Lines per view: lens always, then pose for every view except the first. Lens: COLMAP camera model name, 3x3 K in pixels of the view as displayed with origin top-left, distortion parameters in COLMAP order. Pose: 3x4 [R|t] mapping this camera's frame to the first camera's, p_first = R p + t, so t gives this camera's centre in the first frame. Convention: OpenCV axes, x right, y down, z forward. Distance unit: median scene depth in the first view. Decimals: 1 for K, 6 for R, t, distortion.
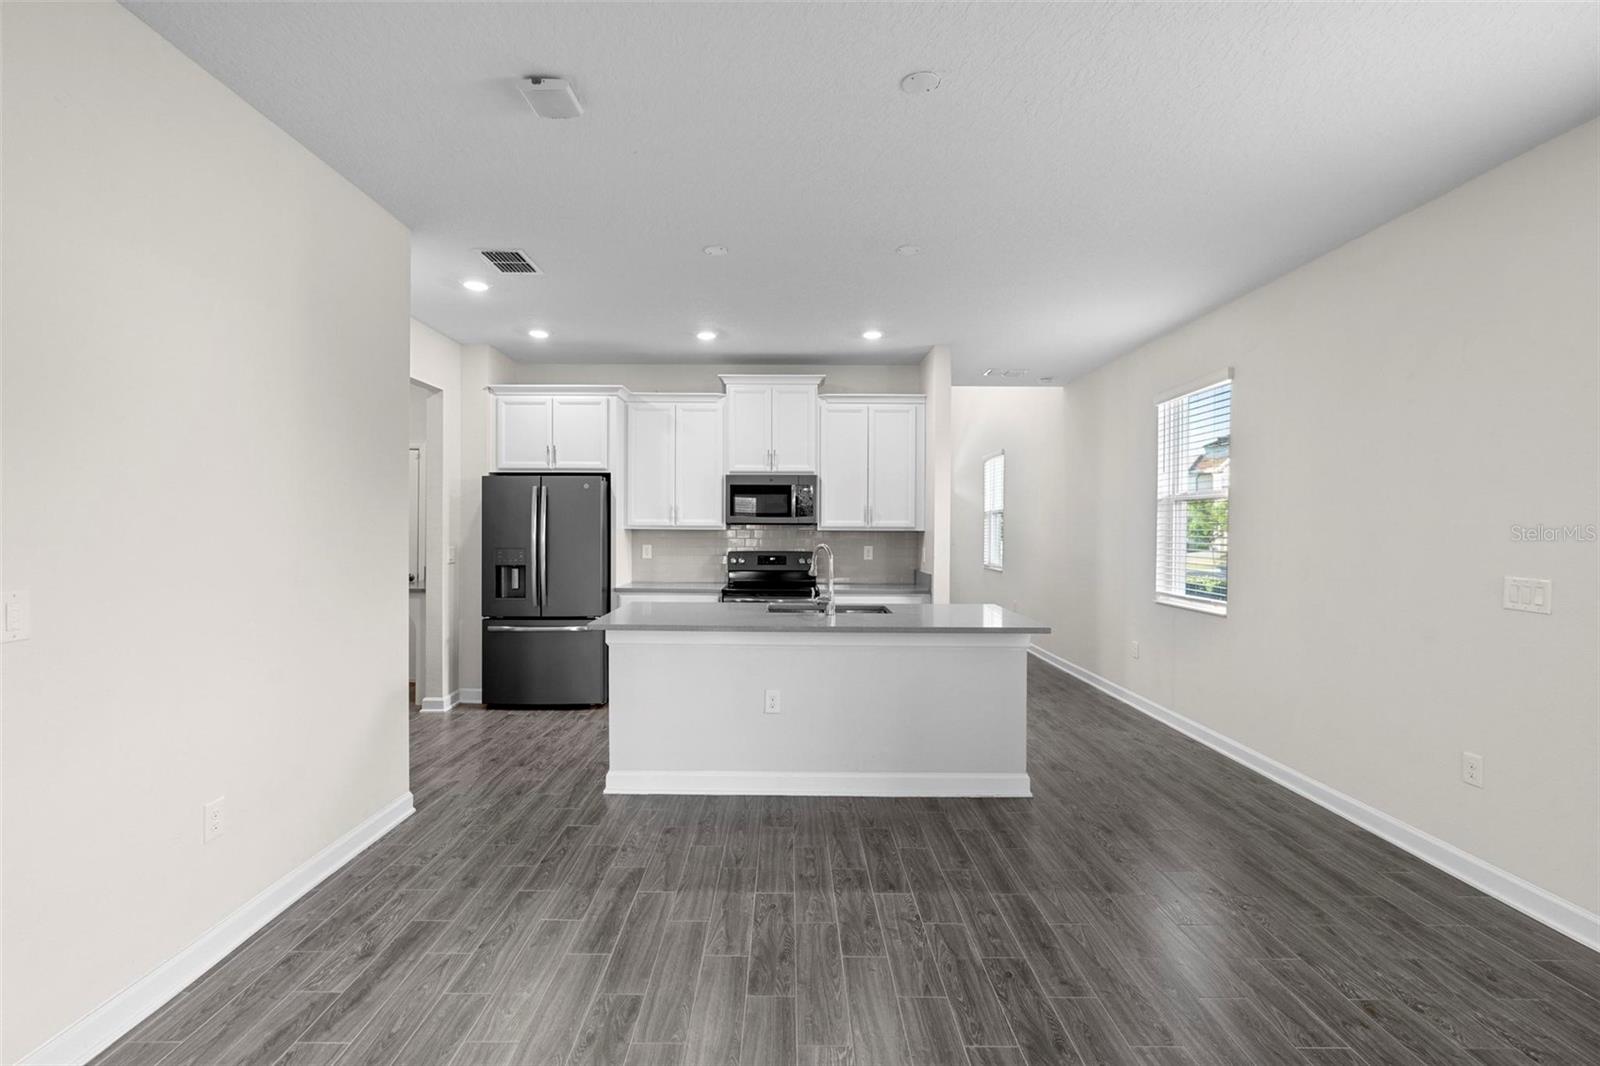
lens RADIAL K [[730.5, 0, 795.8], [0, 730.5, 525.1], [0, 0, 1]] dist [-0.003649, -0.000101]
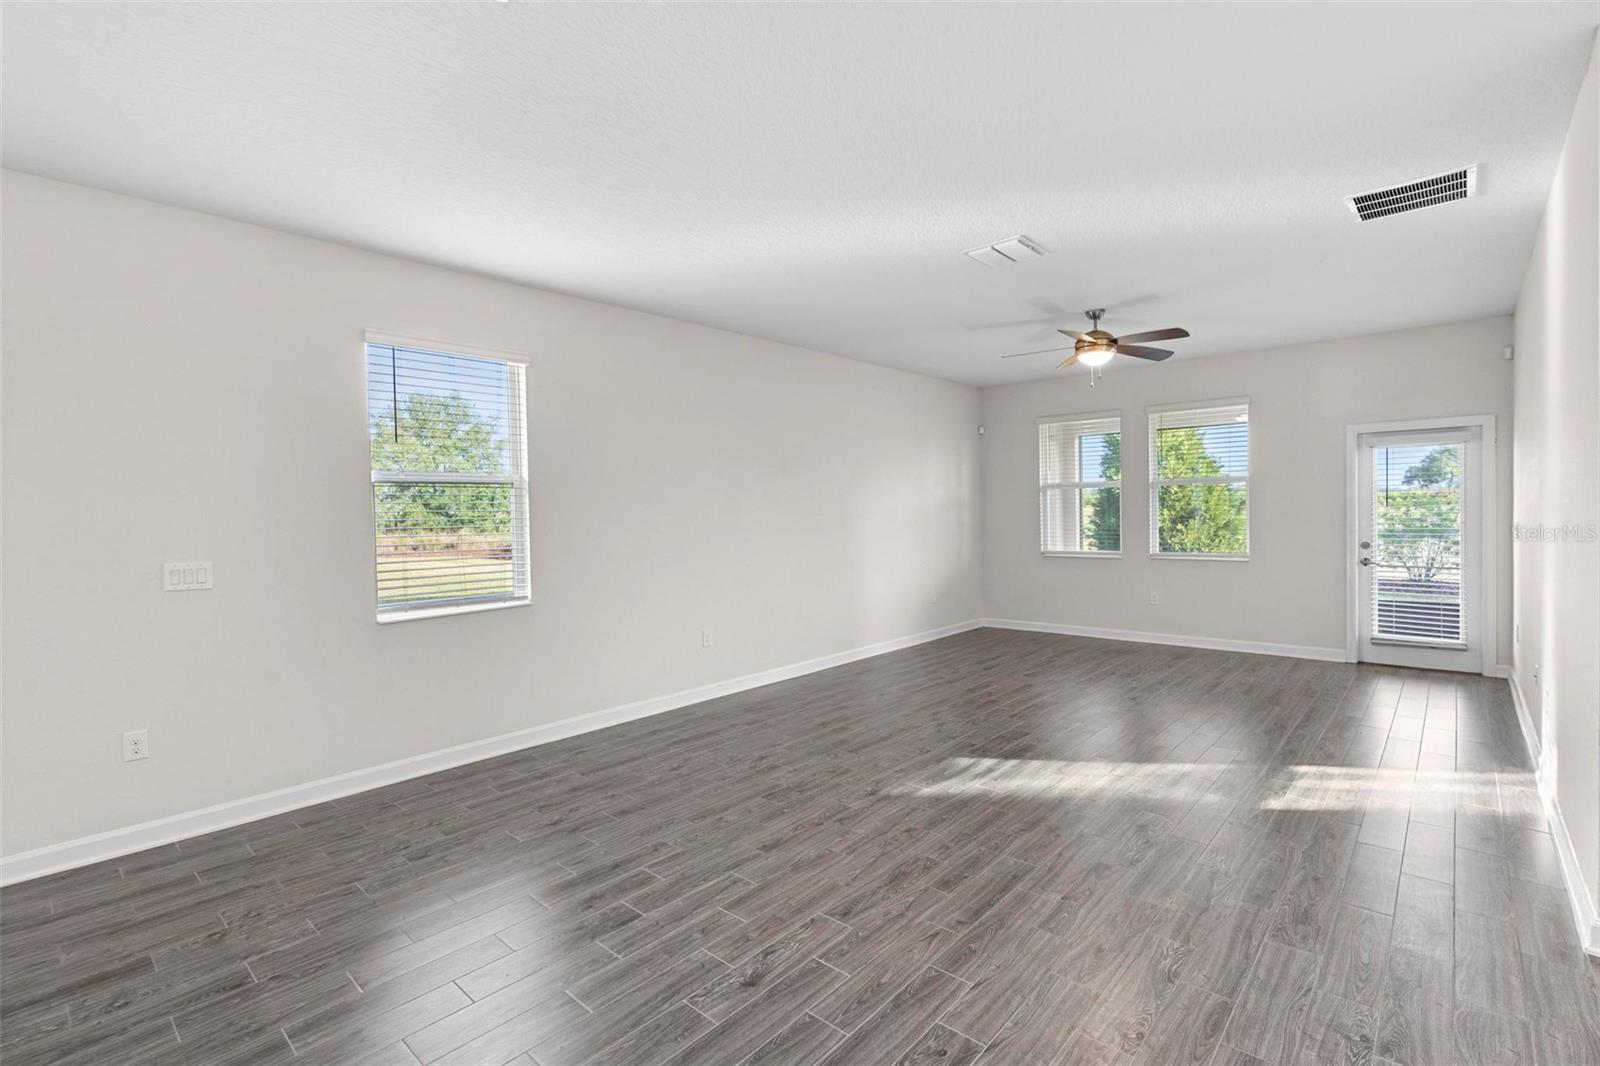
lens RADIAL K [[730.5, 0, 795.8], [0, 730.5, 525.1], [0, 0, 1]] dist [-0.003649, -0.000101]
pose [[-0.732835, -0.007854, 0.680362, -0.578836], [0.011470, 0.999649, 0.023894, -0.007410], [-0.680310, 0.025314, -0.732487, 1.237392]]
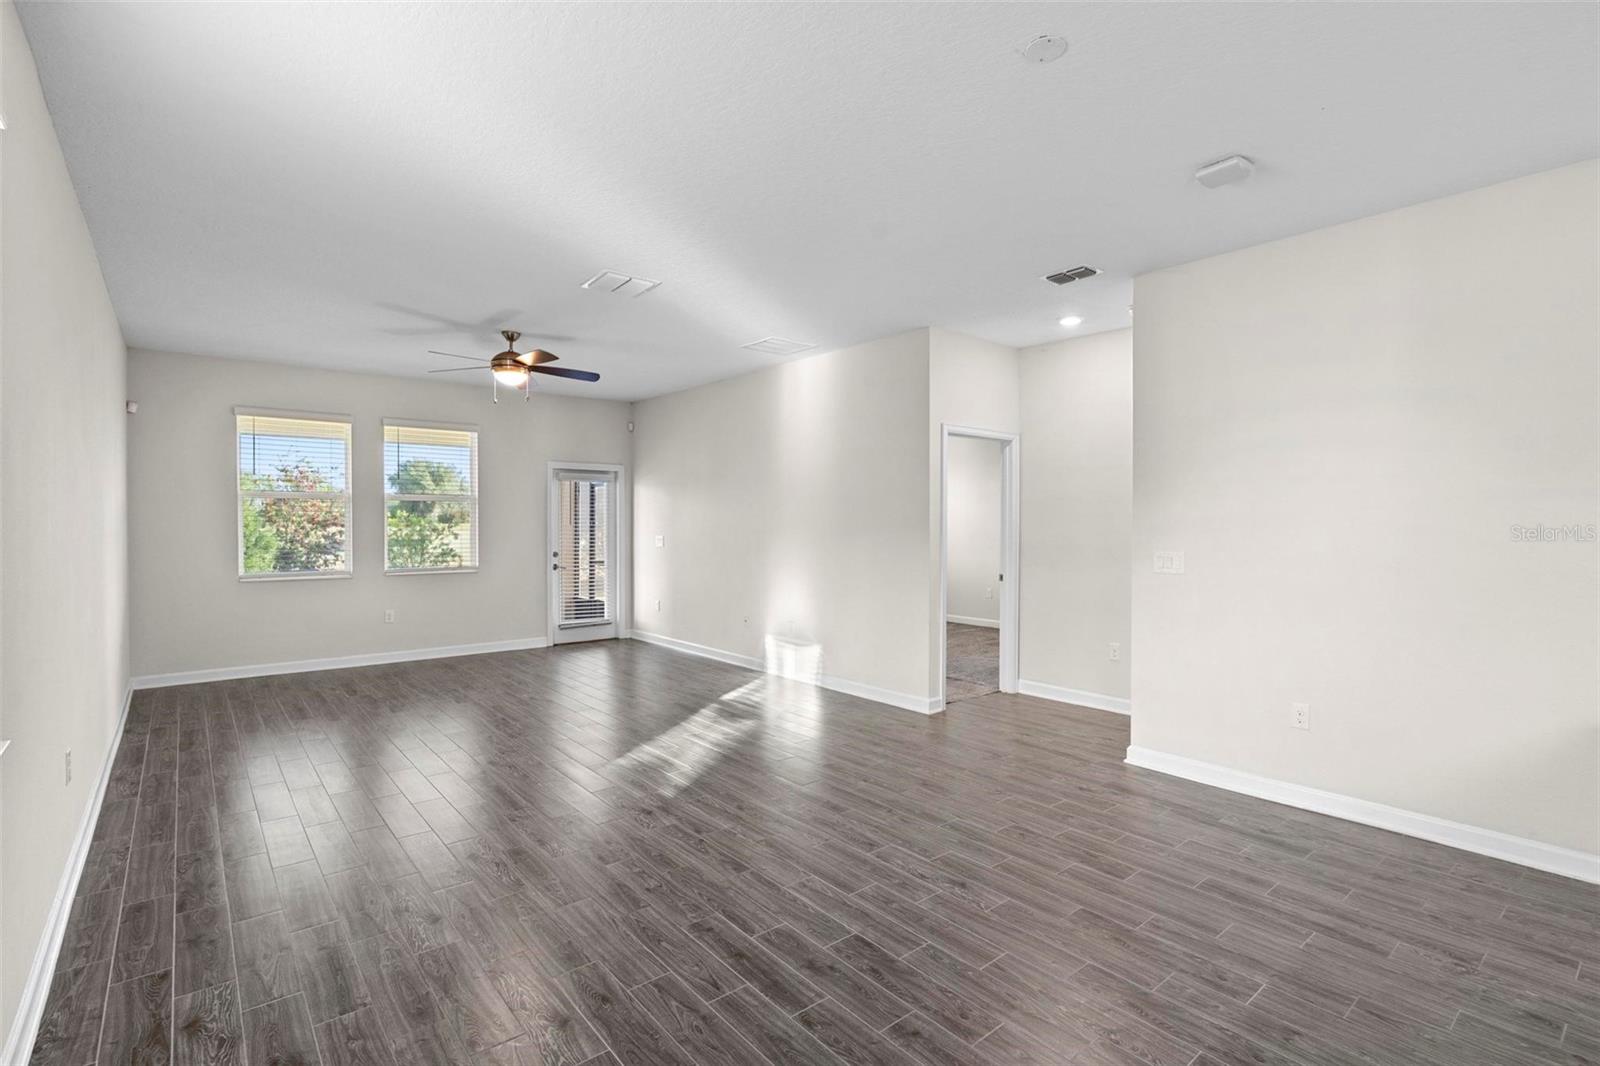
lens RADIAL K [[748.9, 0, 800.0], [0, 748.9, 533.0], [0, 0, 1]] dist [-0.004349, -0.000172]
pose [[-0.780683, -0.000465, -0.624927, 0.896314], [-0.007915, 0.999927, 0.009143, 0.007303], [0.624877, 0.012084, -0.780630, 1.381474]]
